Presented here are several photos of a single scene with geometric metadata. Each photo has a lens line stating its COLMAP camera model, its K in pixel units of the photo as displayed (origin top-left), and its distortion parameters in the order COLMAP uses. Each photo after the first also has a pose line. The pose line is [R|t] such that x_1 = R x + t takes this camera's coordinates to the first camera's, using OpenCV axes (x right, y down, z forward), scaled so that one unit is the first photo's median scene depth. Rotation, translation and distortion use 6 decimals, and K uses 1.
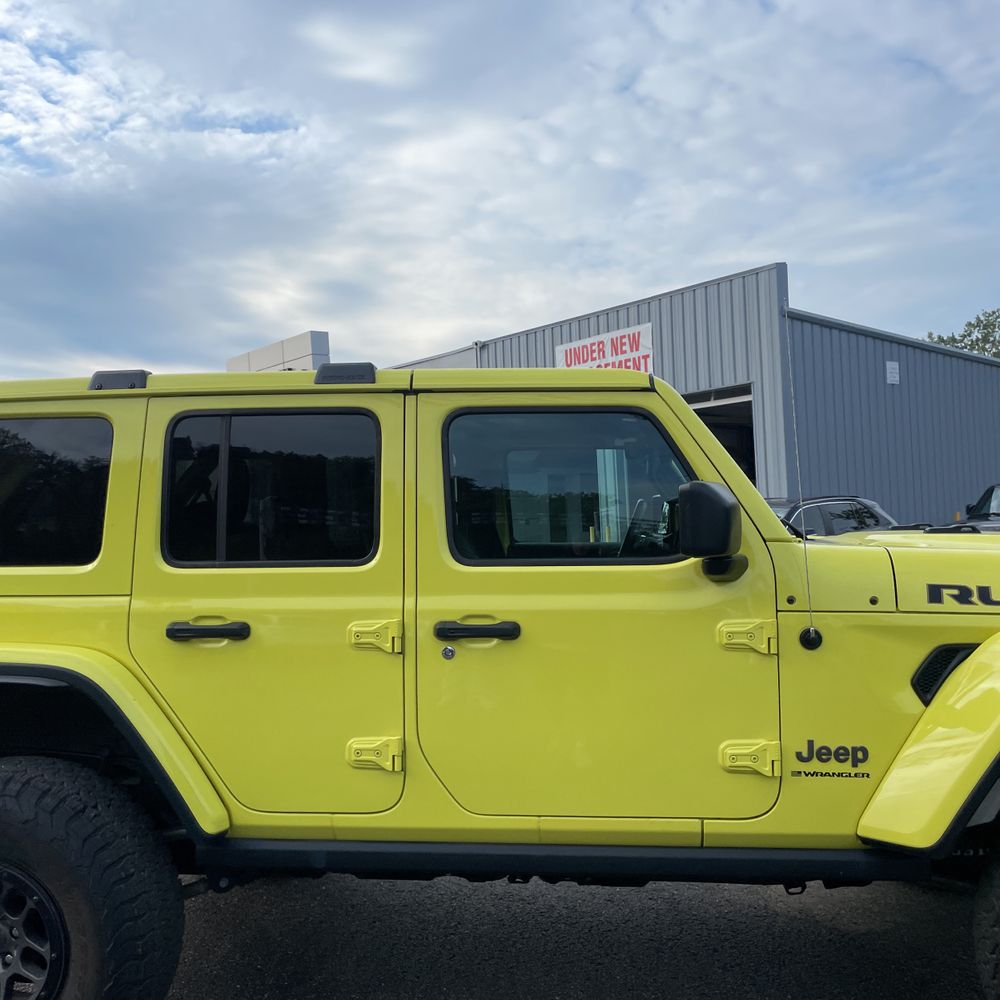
lens RADIAL K [[1017.1, 0, 493.0], [0, 1017.1, 513.5], [0, 0, 1]] dist [0.117093, -0.164147]
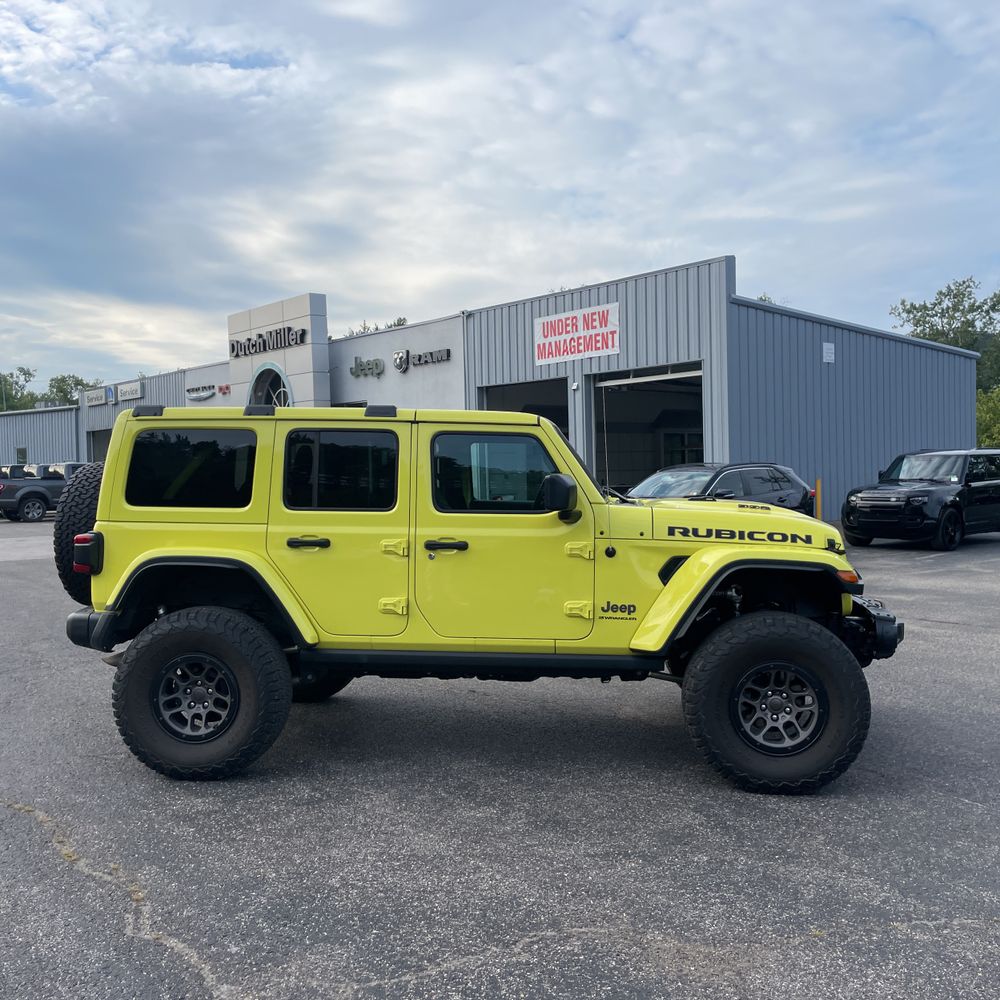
lens RADIAL K [[1017.1, 0, 493.0], [0, 1017.1, 513.5], [0, 0, 1]] dist [0.117093, -0.164147]
pose [[0.999642, 0.022197, 0.014955, 0.040215], [-0.022888, 0.998596, 0.047777, -0.039479], [-0.013874, -0.048102, 0.998746, -0.880795]]
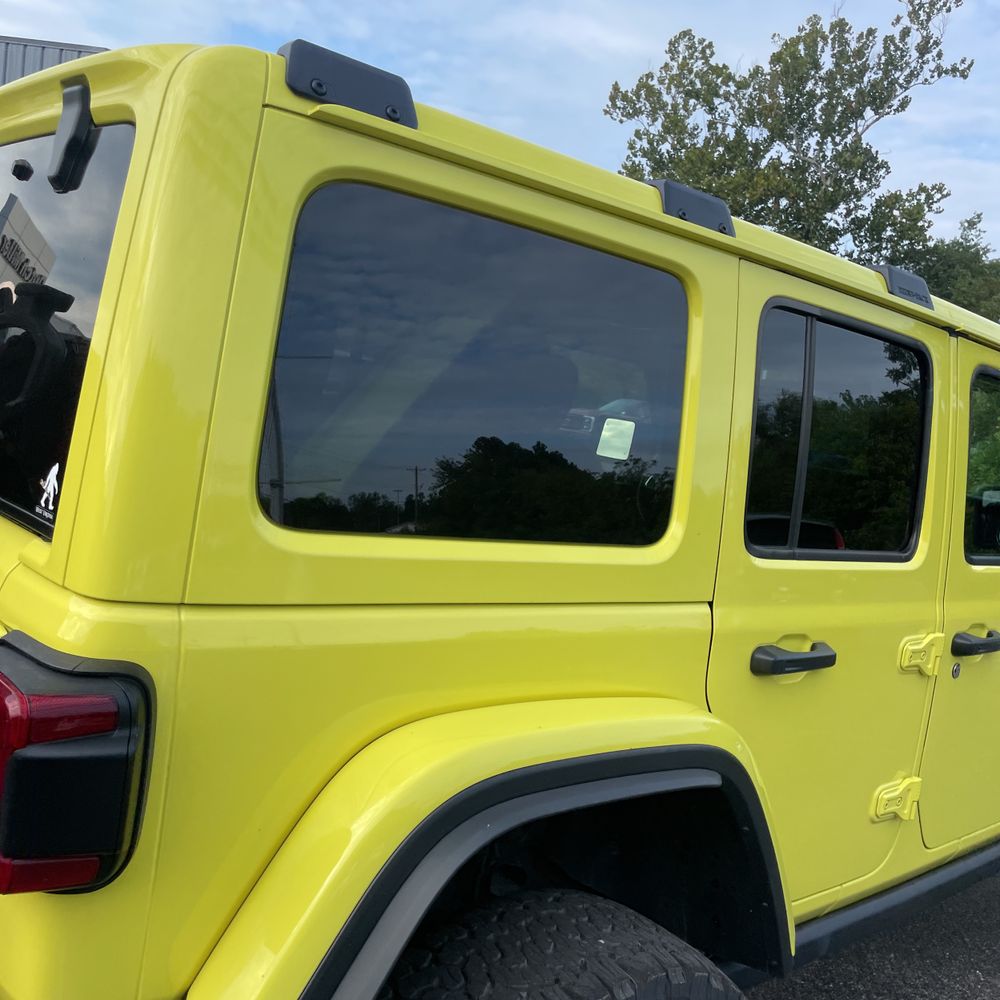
lens RADIAL K [[1017.1, 0, 493.0], [0, 1017.1, 513.5], [0, 0, 1]] dist [0.117093, -0.164147]
pose [[0.665193, 0.035106, 0.745846, -0.822538], [-0.165422, 0.981000, 0.101360, -0.008552], [-0.728116, -0.190804, 0.658362, 0.675766]]
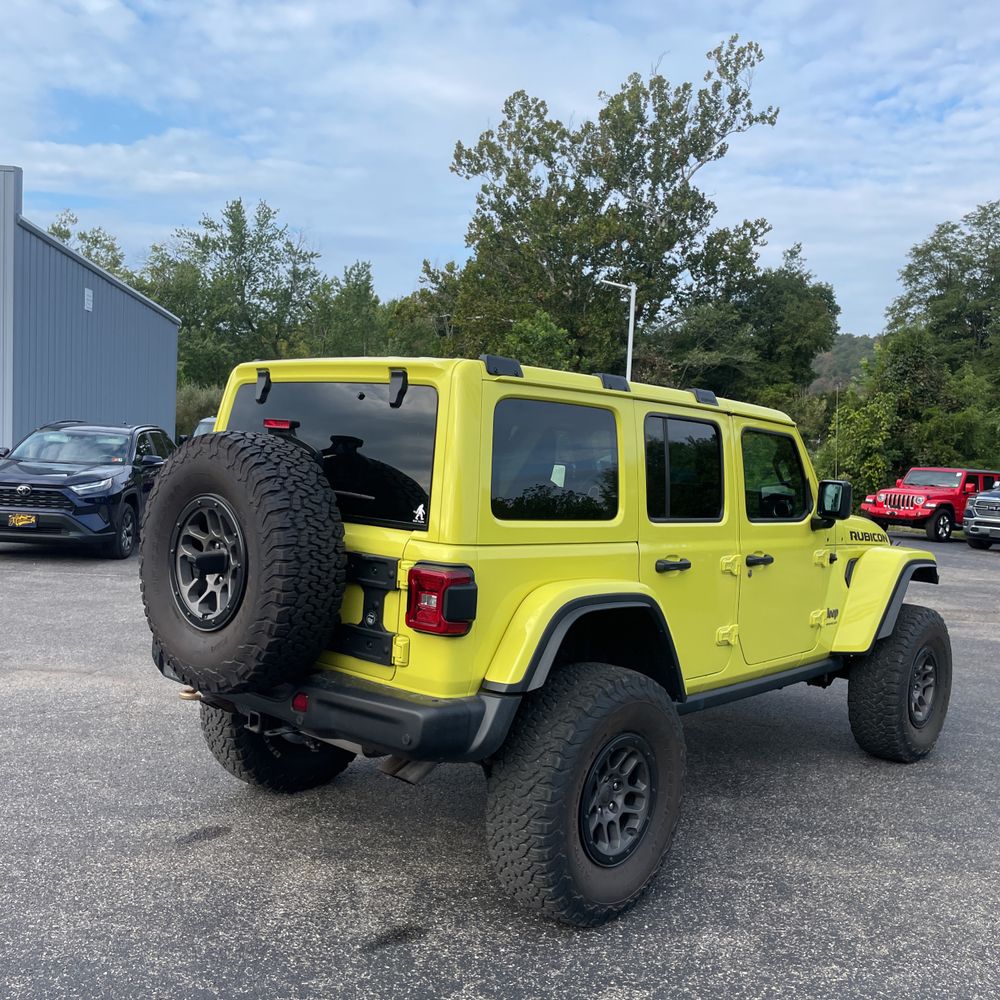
lens RADIAL K [[1017.1, 0, 493.0], [0, 1017.1, 513.5], [0, 0, 1]] dist [0.117093, -0.164147]
pose [[0.574783, 0.006211, 0.818283, -1.517996], [-0.076097, 0.996044, 0.045892, -0.007923], [-0.814760, -0.088647, 0.572981, 0.344172]]
